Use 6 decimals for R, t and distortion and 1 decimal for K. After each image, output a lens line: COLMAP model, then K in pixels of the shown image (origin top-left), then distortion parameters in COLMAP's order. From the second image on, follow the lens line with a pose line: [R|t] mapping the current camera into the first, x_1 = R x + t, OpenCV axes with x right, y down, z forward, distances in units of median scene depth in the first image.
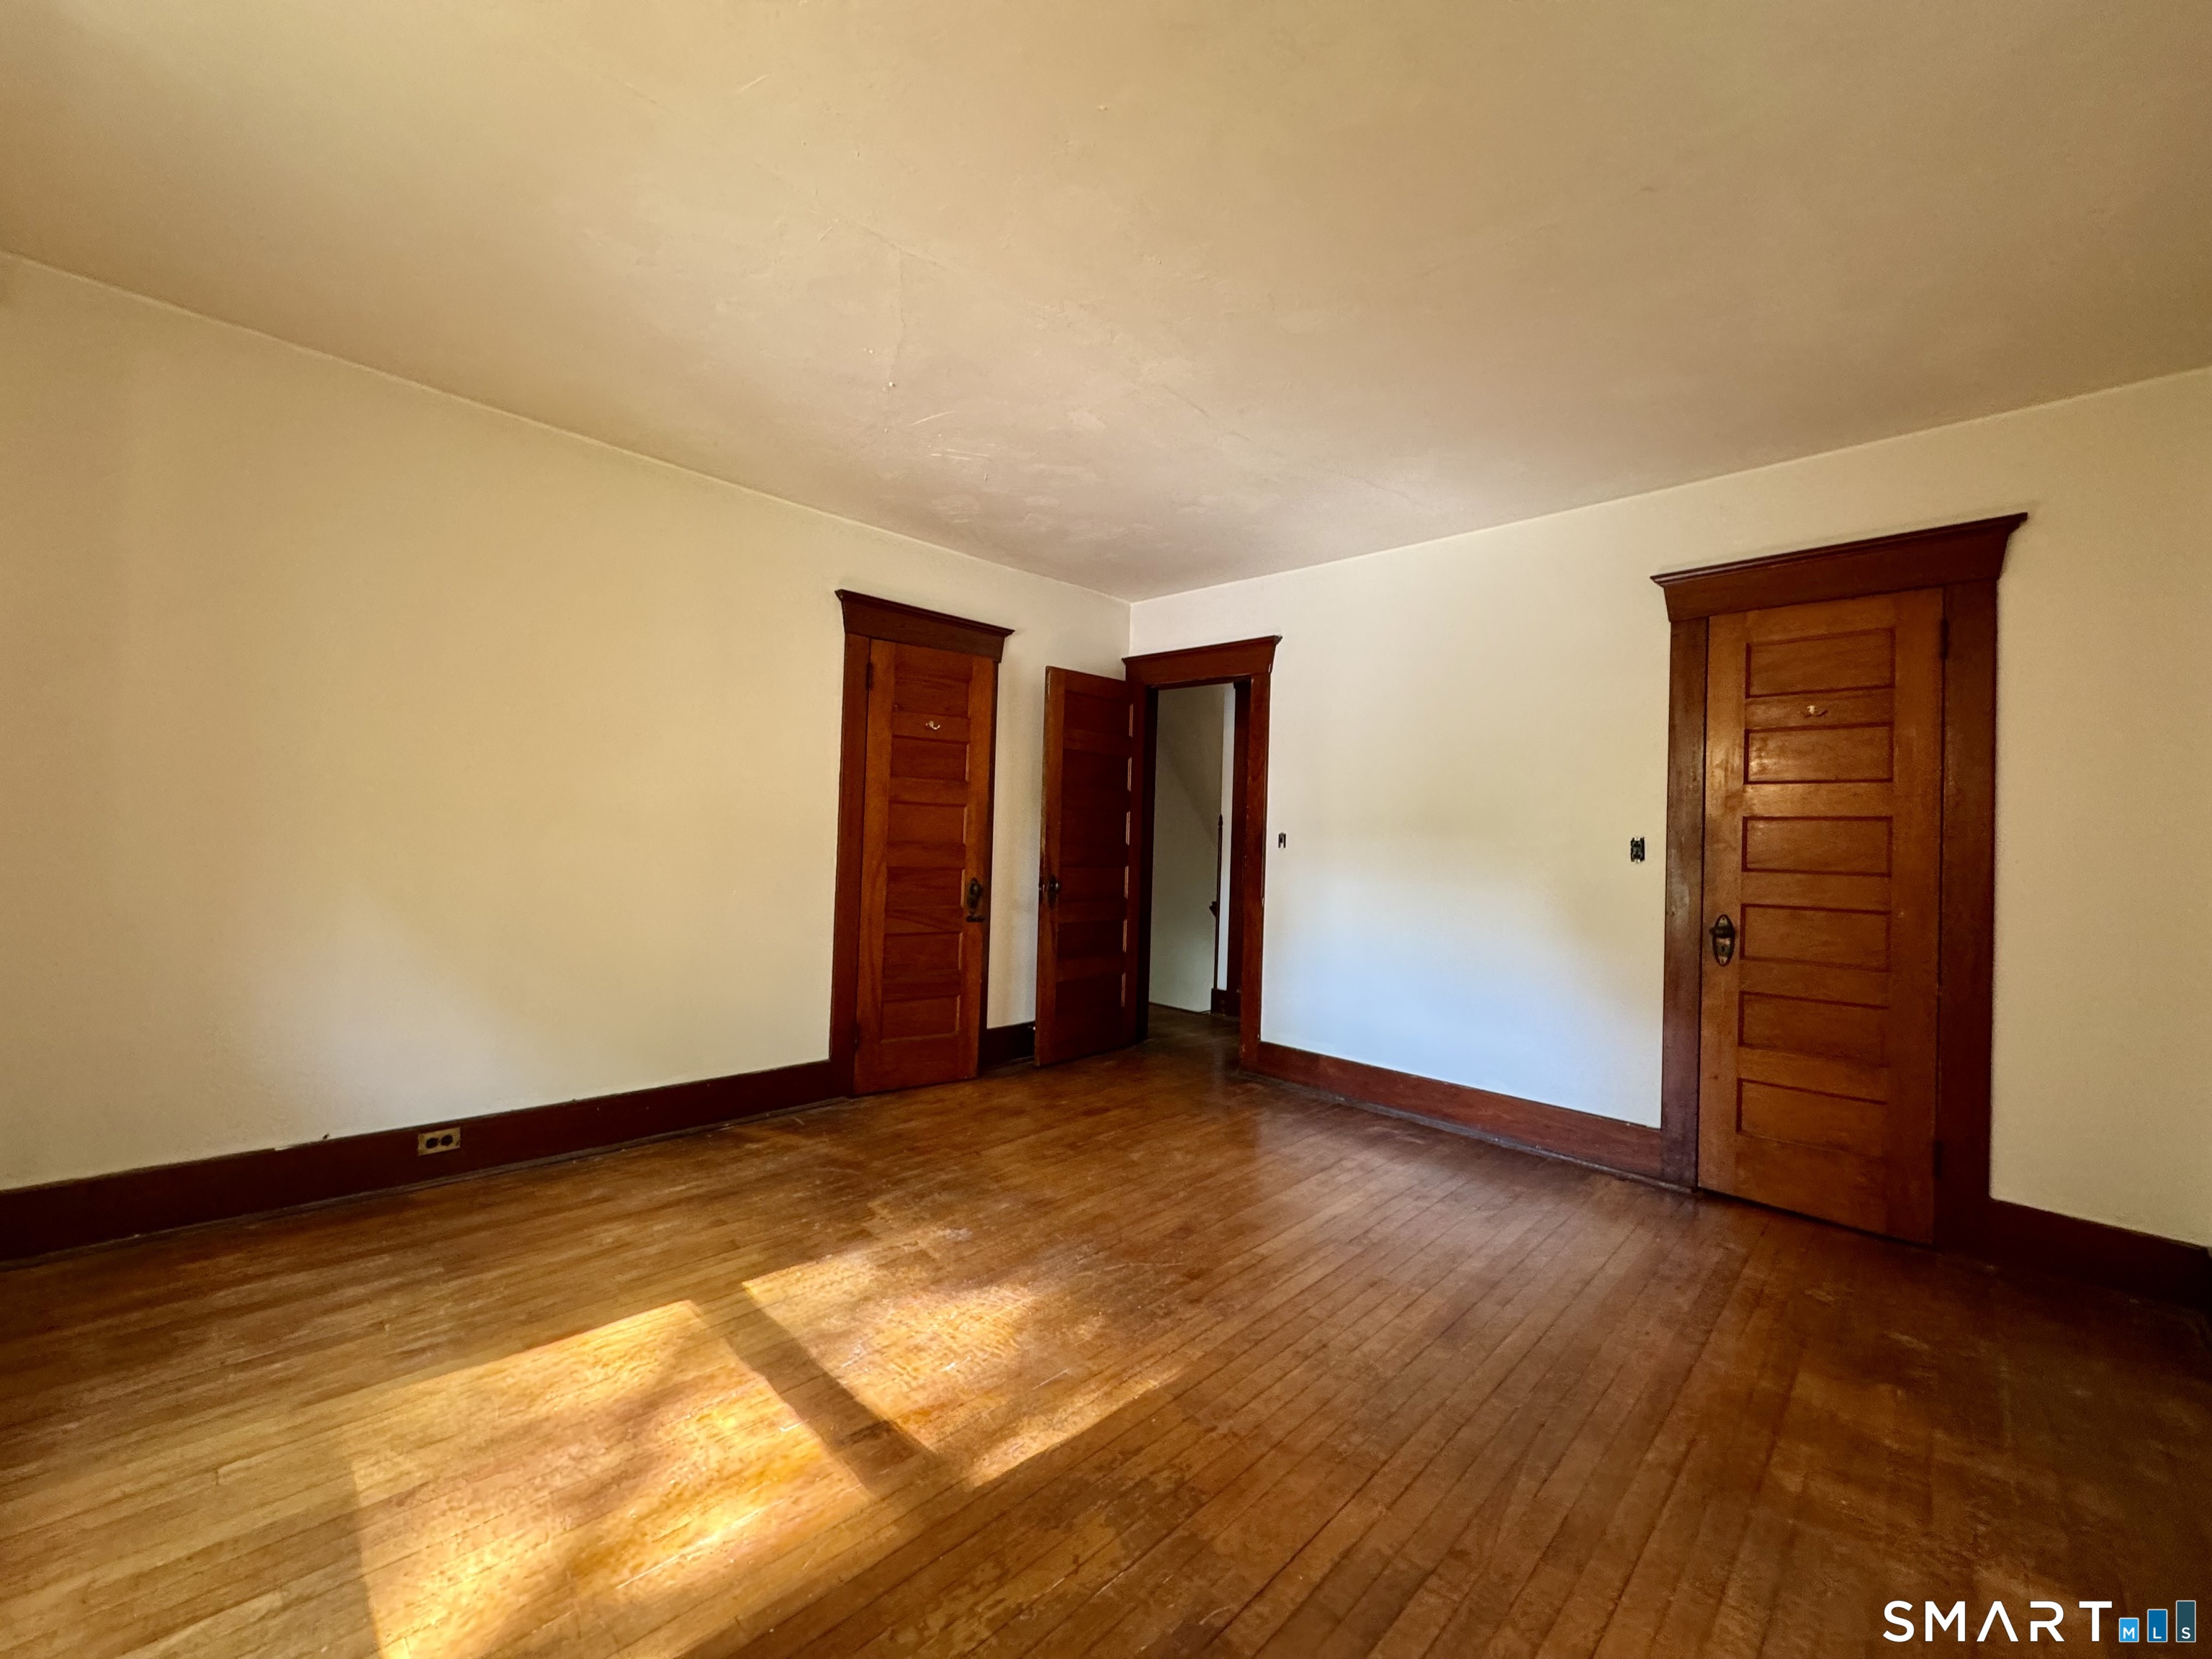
lens RADIAL K [[882.6, 0, 1108.2], [0, 882.6, 827.2], [0, 0, 1]] dist [-0.001666, 0.000070]
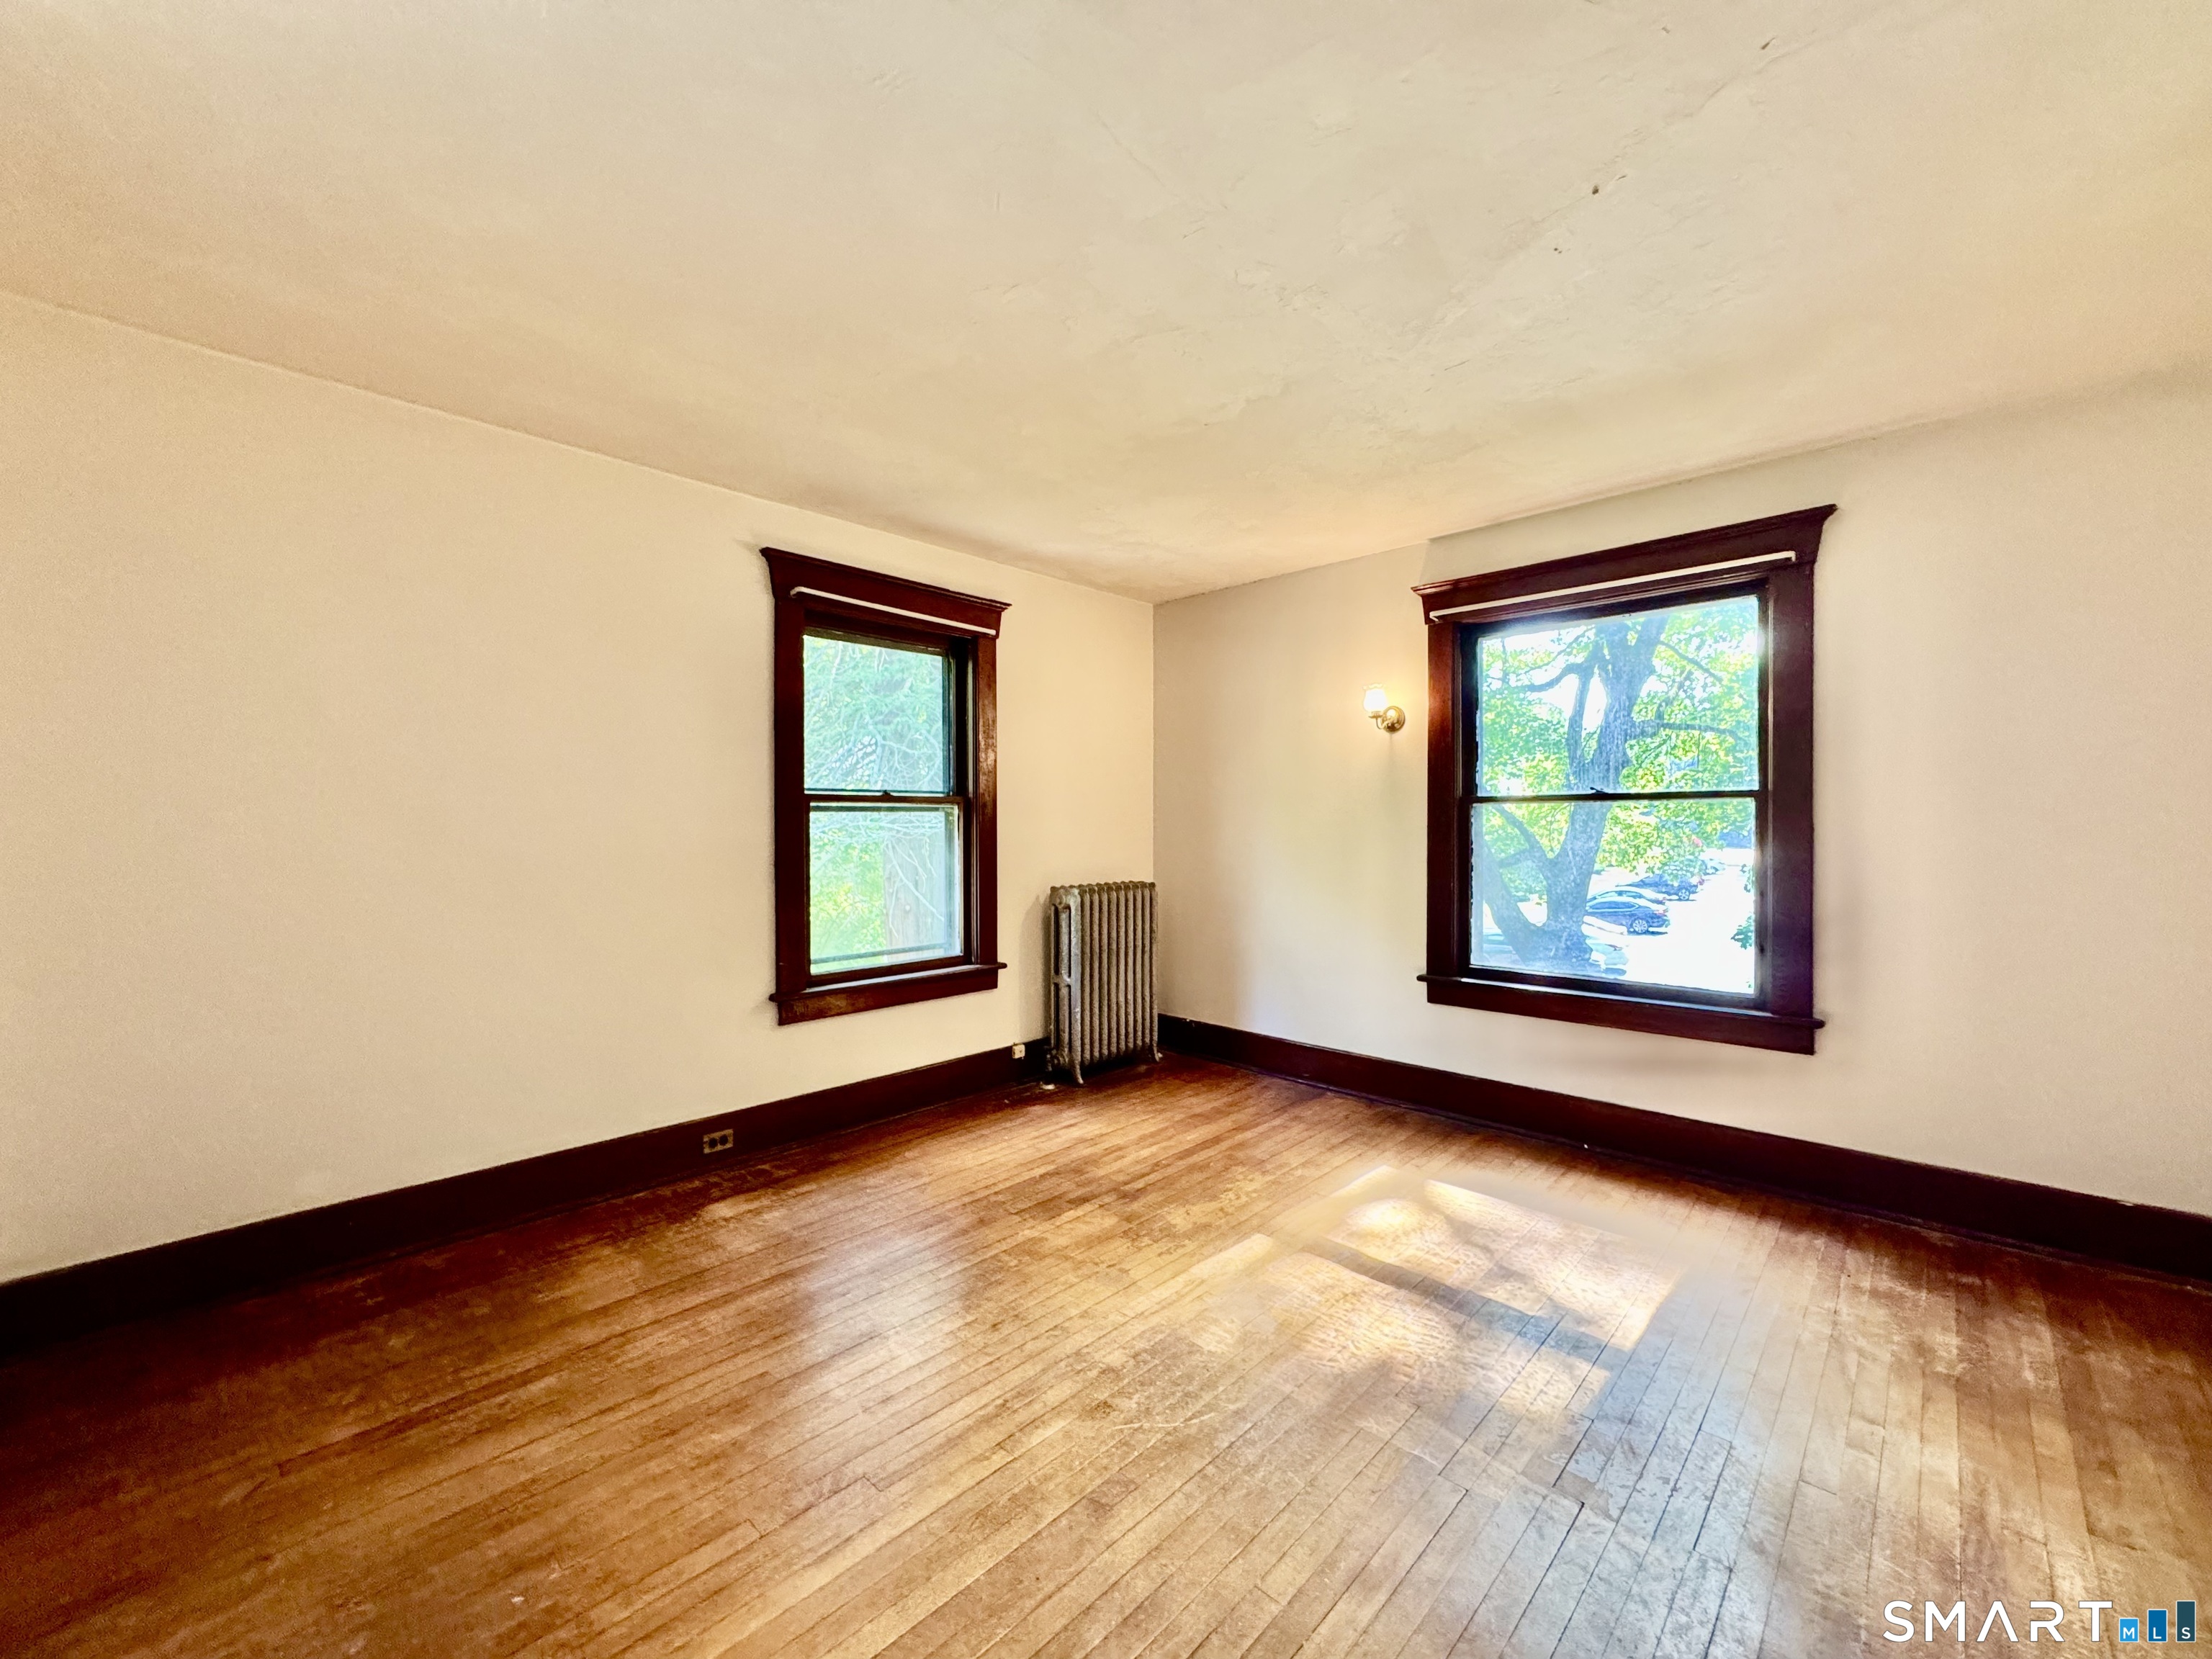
lens RADIAL K [[885.5, 0, 1104.3], [0, 885.5, 828.4], [0, 0, 1]] dist [-0.000666, 0.000146]
pose [[-0.999412, -0.033625, -0.006648, 0.096996], [-0.033546, 0.999370, -0.011612, -0.010313], [0.007034, -0.011382, -0.999910, 1.474735]]
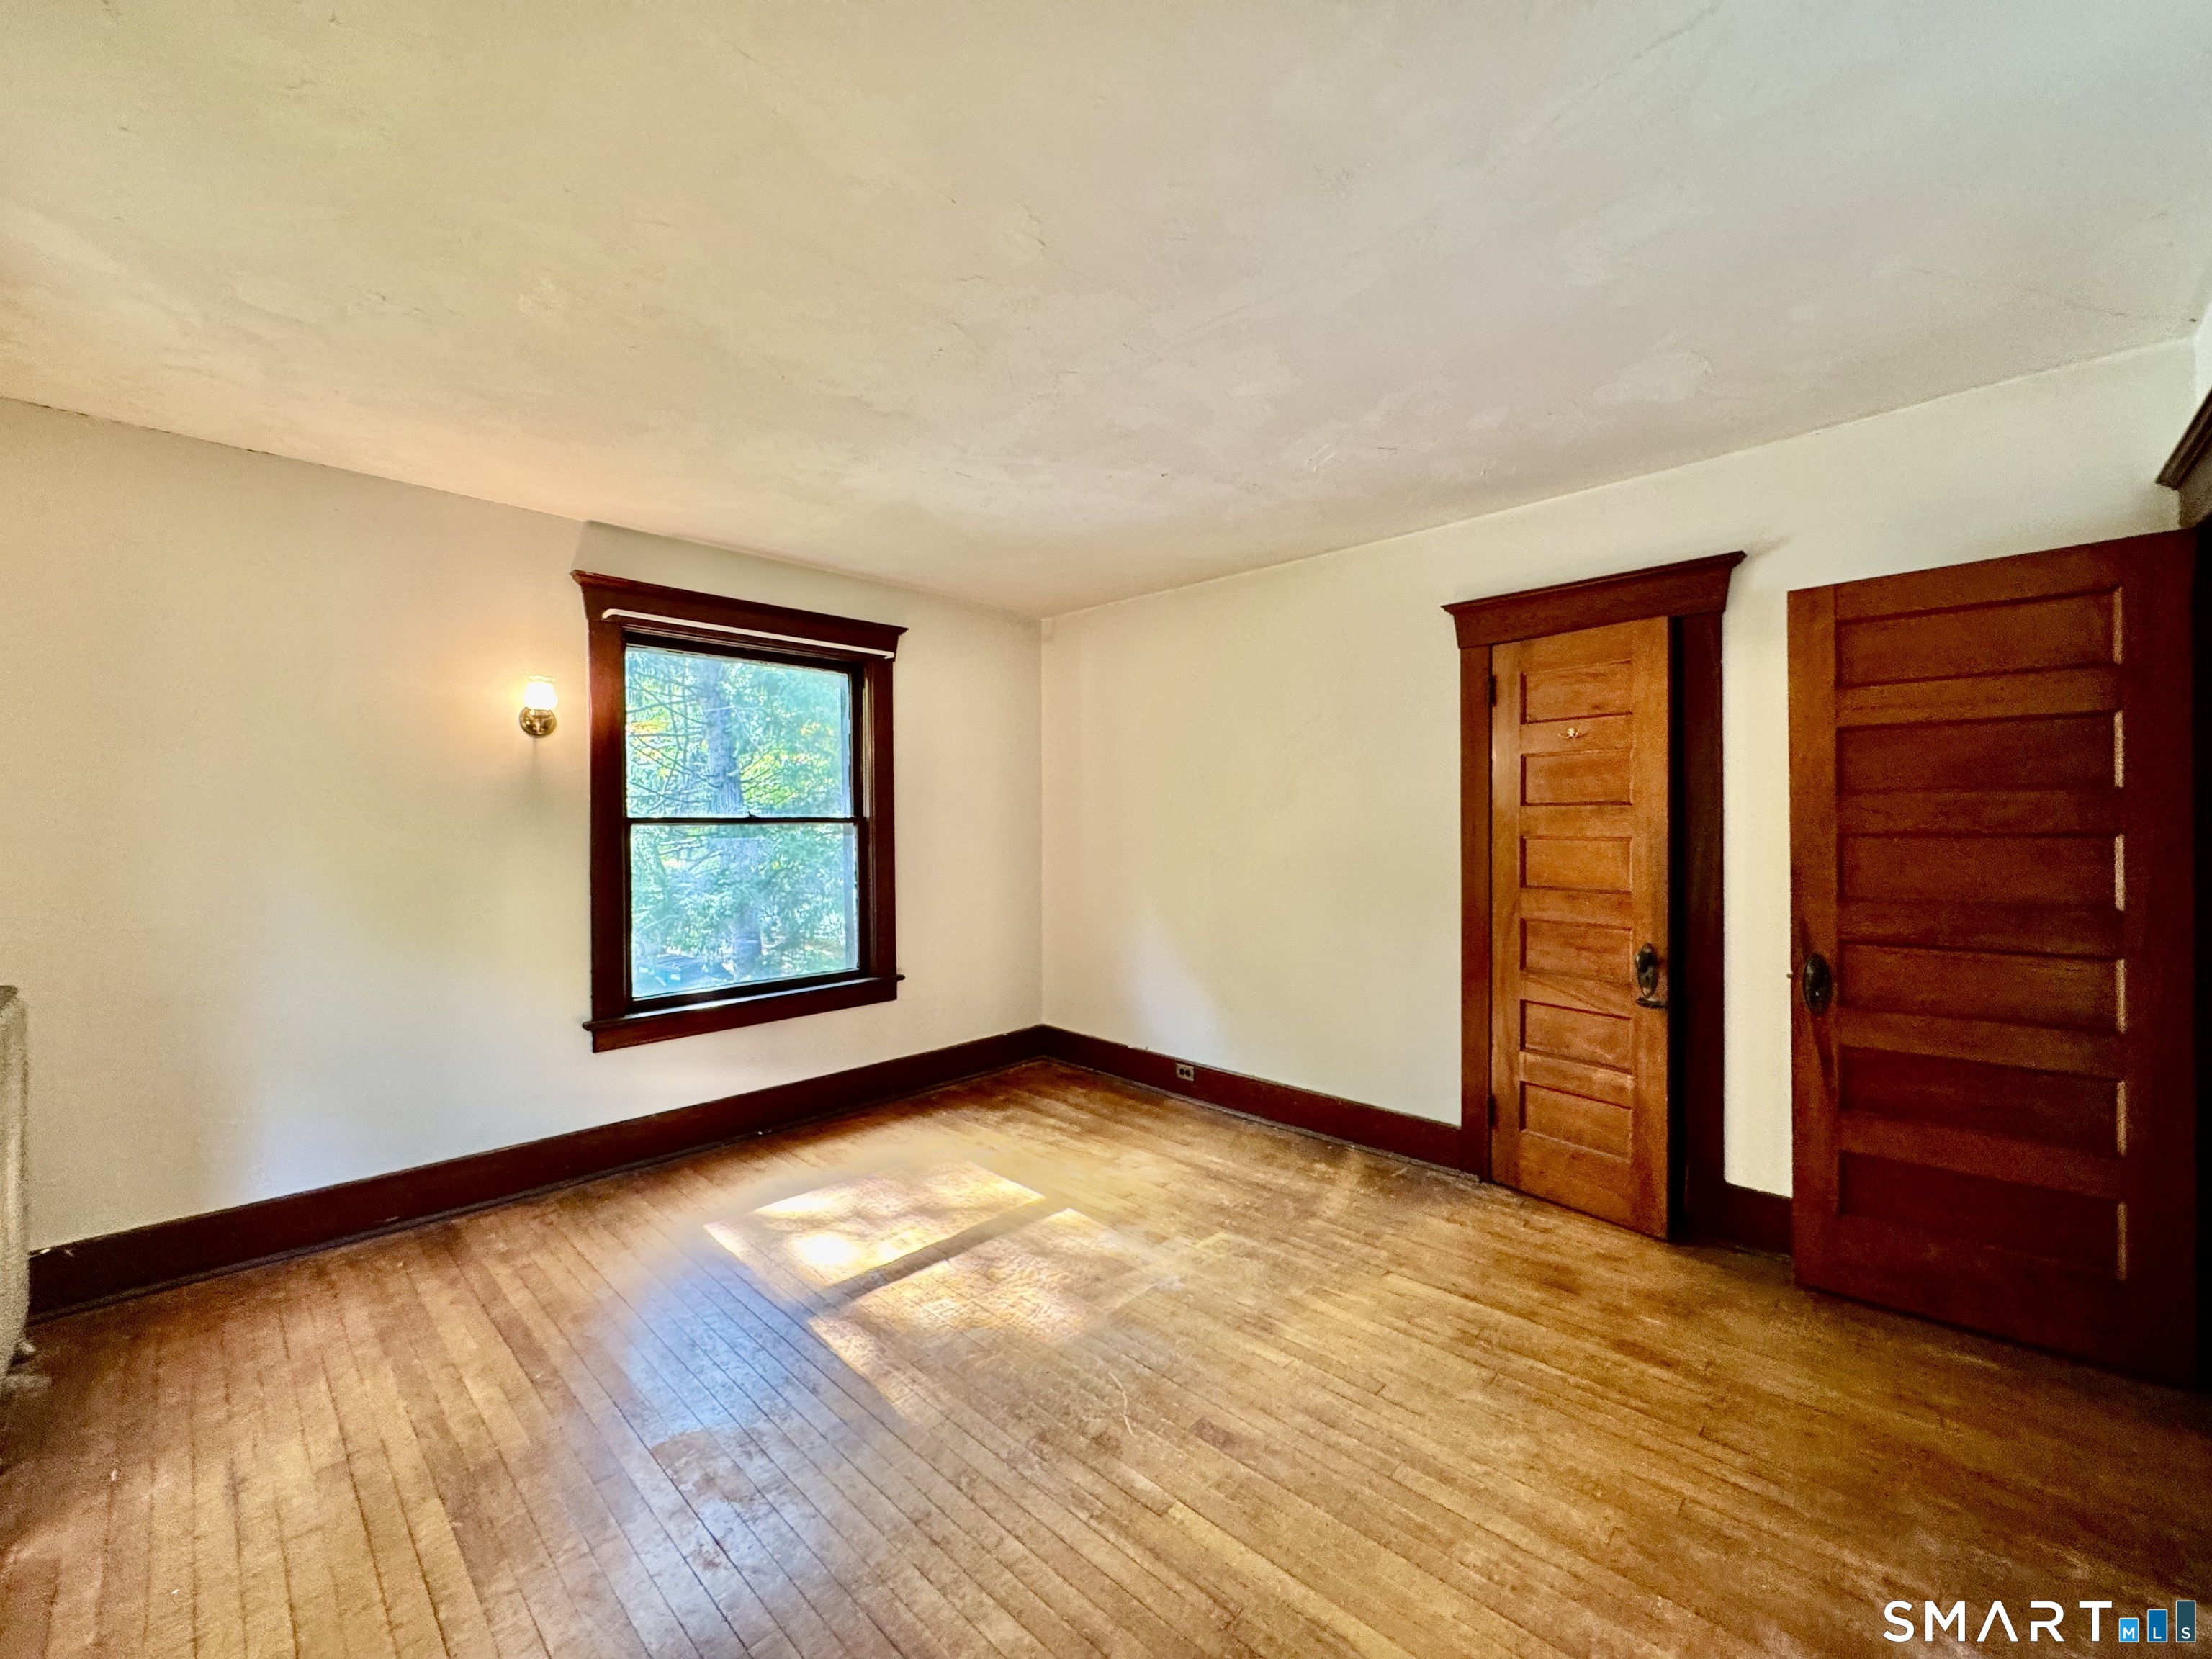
lens RADIAL K [[882.6, 0, 1108.2], [0, 882.6, 827.2], [0, 0, 1]] dist [-0.001666, 0.000070]
pose [[0.005175, -0.027476, -0.999609, 0.756175], [0.019503, 0.999435, -0.027370, -0.031323], [0.999796, -0.019354, 0.005708, 0.821943]]
